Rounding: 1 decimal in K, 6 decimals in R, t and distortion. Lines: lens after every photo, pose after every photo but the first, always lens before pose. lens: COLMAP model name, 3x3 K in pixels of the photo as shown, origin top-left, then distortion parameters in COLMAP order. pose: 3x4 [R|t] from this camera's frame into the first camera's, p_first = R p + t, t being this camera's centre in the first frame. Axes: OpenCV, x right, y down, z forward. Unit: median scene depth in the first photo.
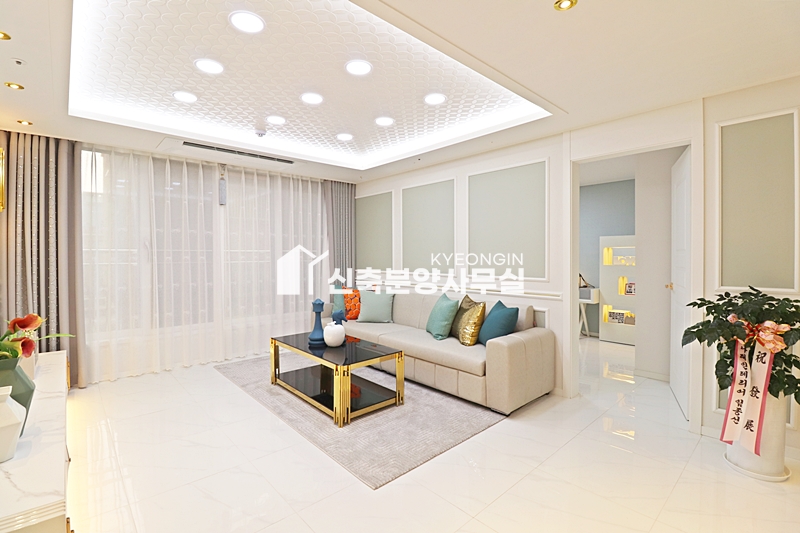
lens RADIAL K [[369.4, 0, 400.6], [0, 369.4, 263.5], [0, 0, 1]] dist [-0.008234, -0.007148]
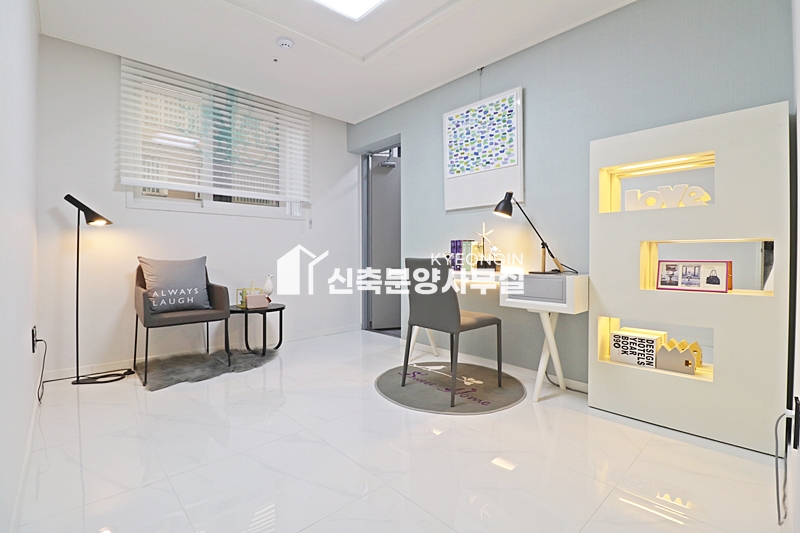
lens RADIAL K [[369.4, 0, 399.0], [0, 369.4, 263.5], [0, 0, 1]] dist [-0.008234, -0.007148]
pose [[0.999843, 0.005132, 0.016979, 0.331315], [-0.005073, 0.999981, -0.003530, 0.058751], [-0.016997, 0.003443, 0.999850, 0.611704]]
